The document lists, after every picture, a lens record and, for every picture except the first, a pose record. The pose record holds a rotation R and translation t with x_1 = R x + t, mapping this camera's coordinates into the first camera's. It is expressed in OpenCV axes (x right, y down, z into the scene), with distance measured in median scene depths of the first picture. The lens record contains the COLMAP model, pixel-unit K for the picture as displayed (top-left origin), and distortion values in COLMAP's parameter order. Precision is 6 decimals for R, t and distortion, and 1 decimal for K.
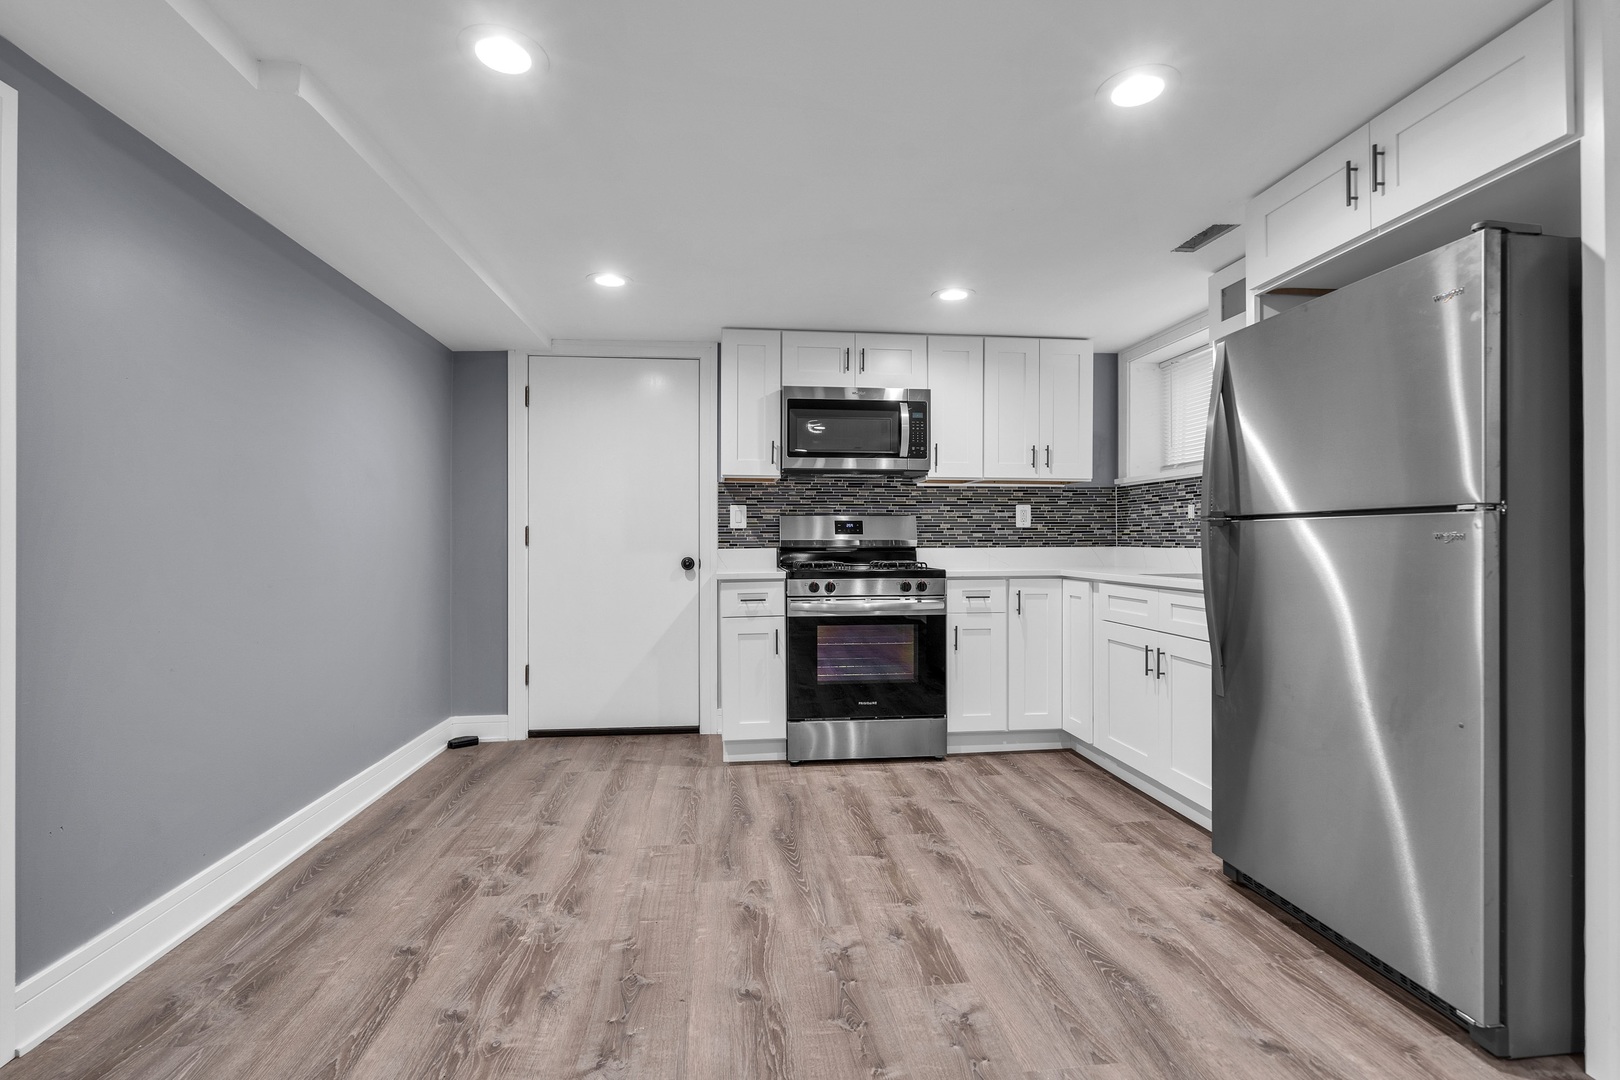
lens RADIAL K [[749.4, 0, 805.9], [0, 749.4, 541.5], [0, 0, 1]] dist [-0.006044, 0.000477]
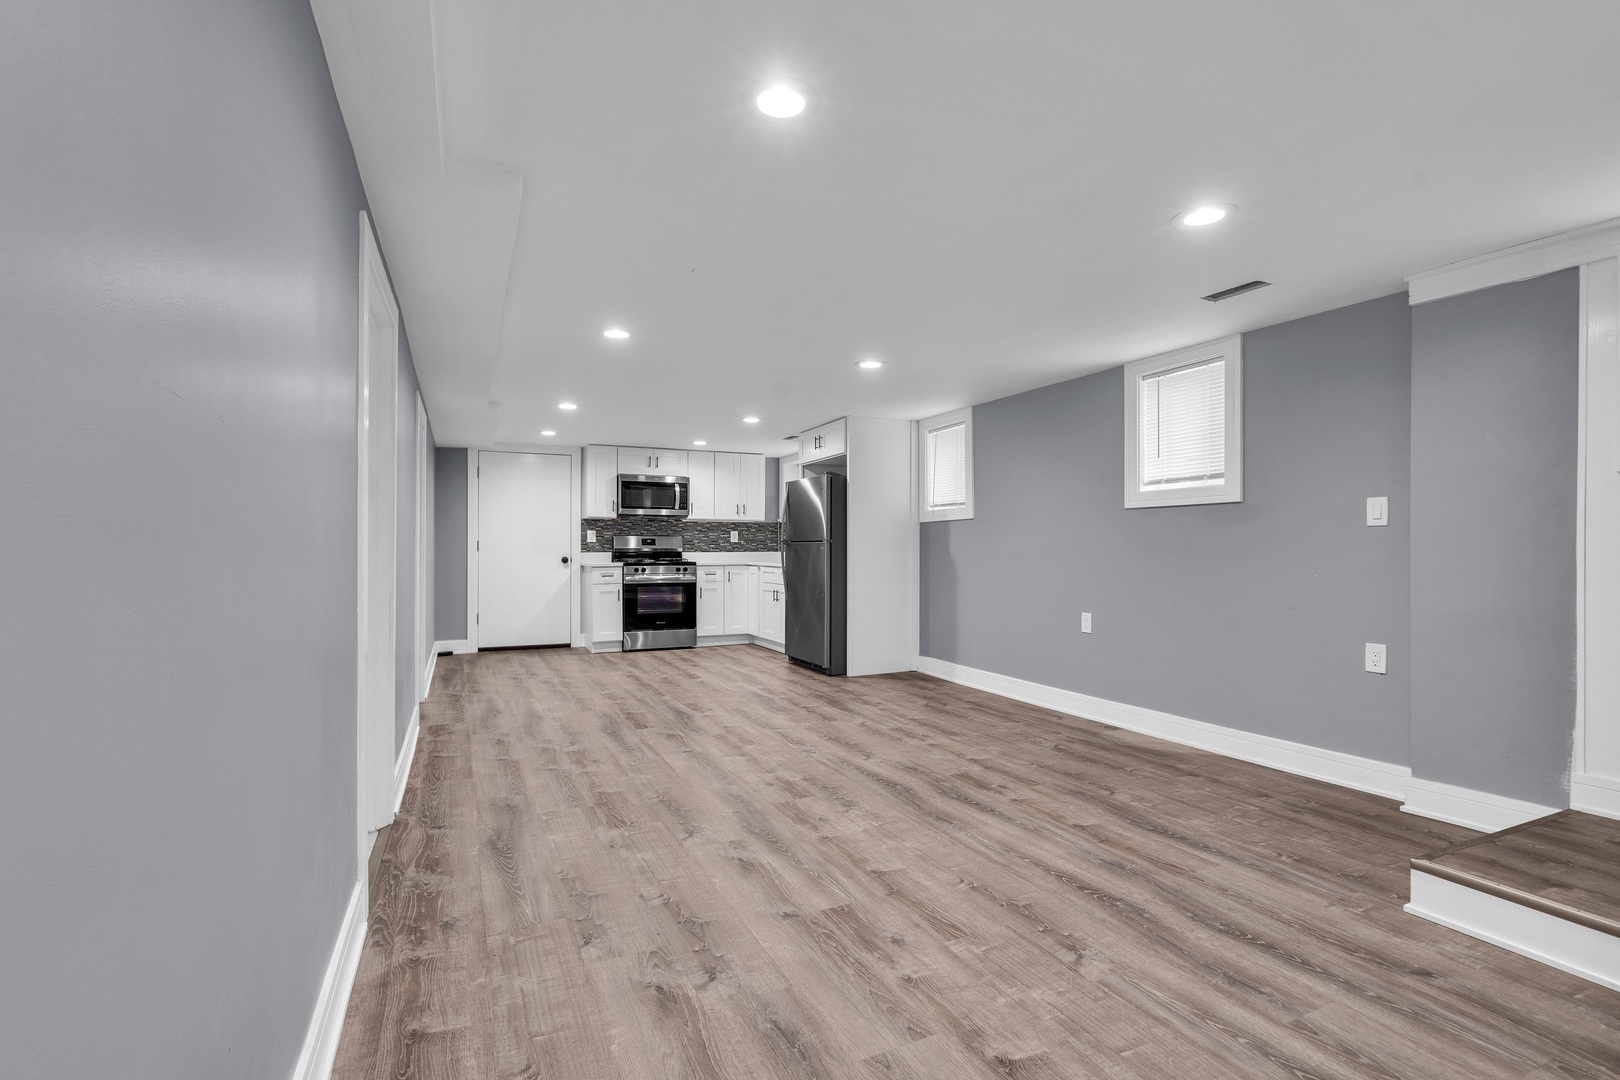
lens RADIAL K [[749.4, 0, 805.9], [0, 749.4, 541.5], [0, 0, 1]] dist [-0.006044, 0.000477]
pose [[0.946434, 0.005195, 0.322857, -0.207861], [-0.002221, 0.999952, -0.009580, -0.001843], [-0.322891, 0.008350, 0.946399, -1.124424]]
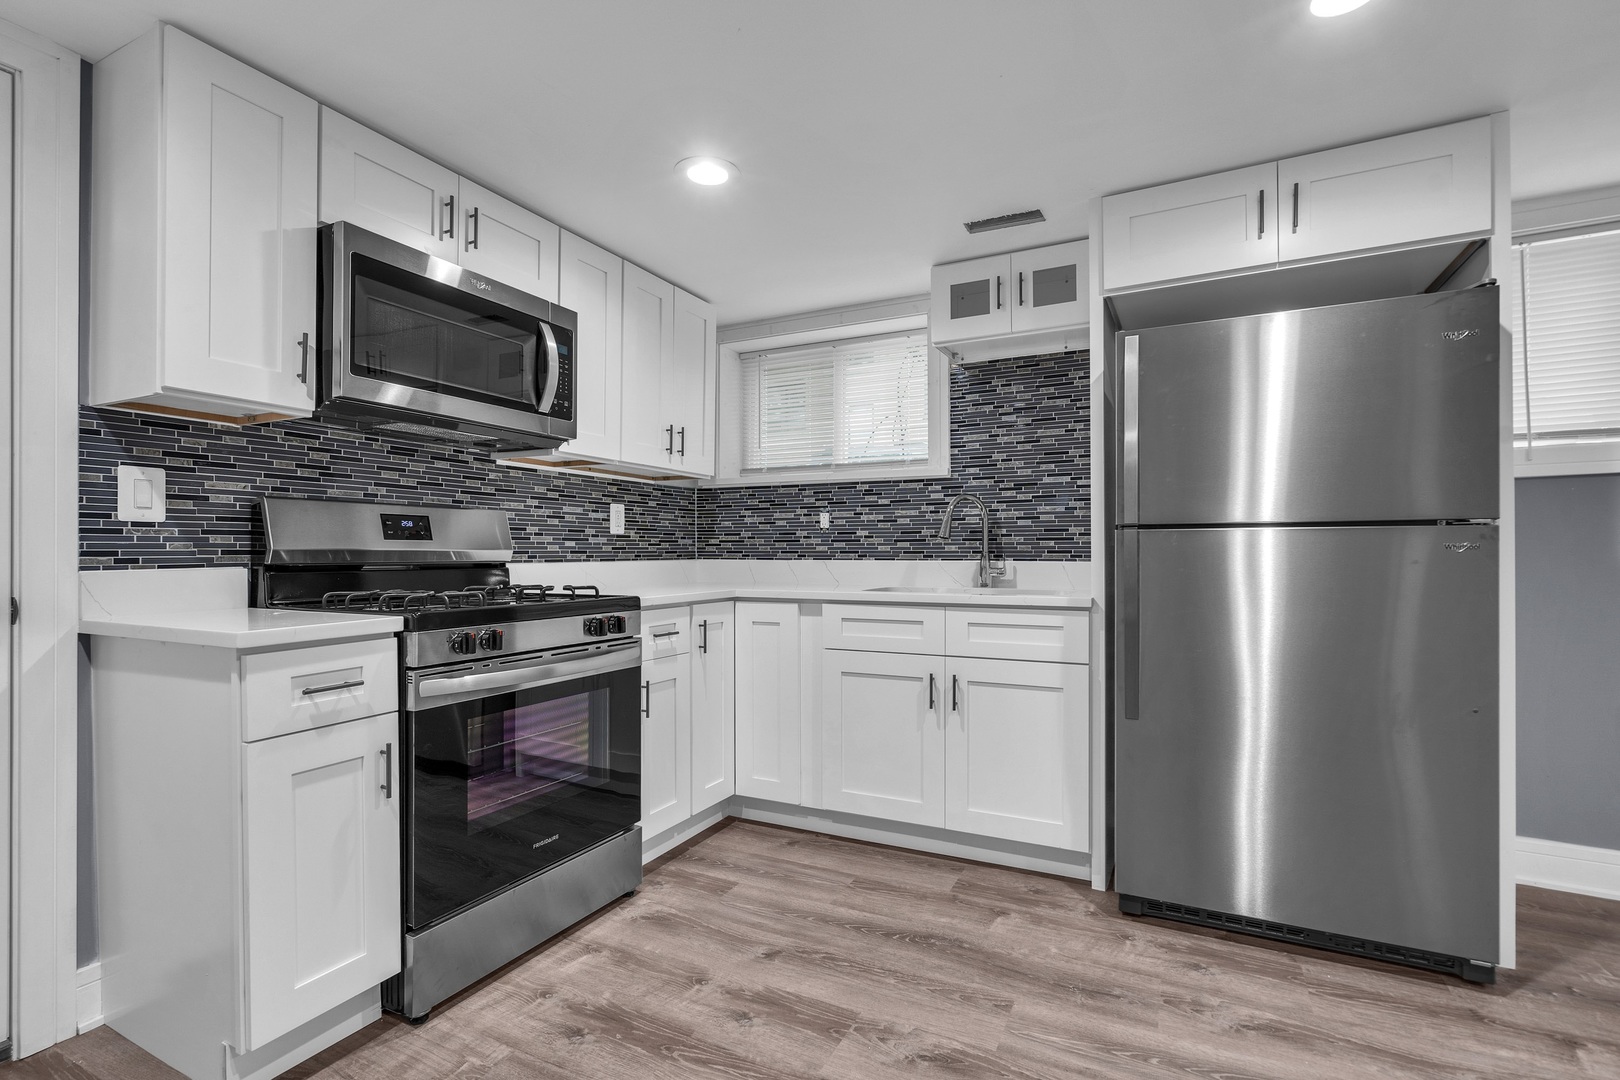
lens RADIAL K [[753.2, 0, 813.7], [0, 753.2, 551.1], [0, 0, 1]] dist [-0.001259, 0.000524]
pose [[0.545097, 0.002691, 0.838369, -0.259504], [0.001344, 0.999991, -0.004083, 0.001509], [-0.838372, 0.003352, 0.545088, 0.486091]]
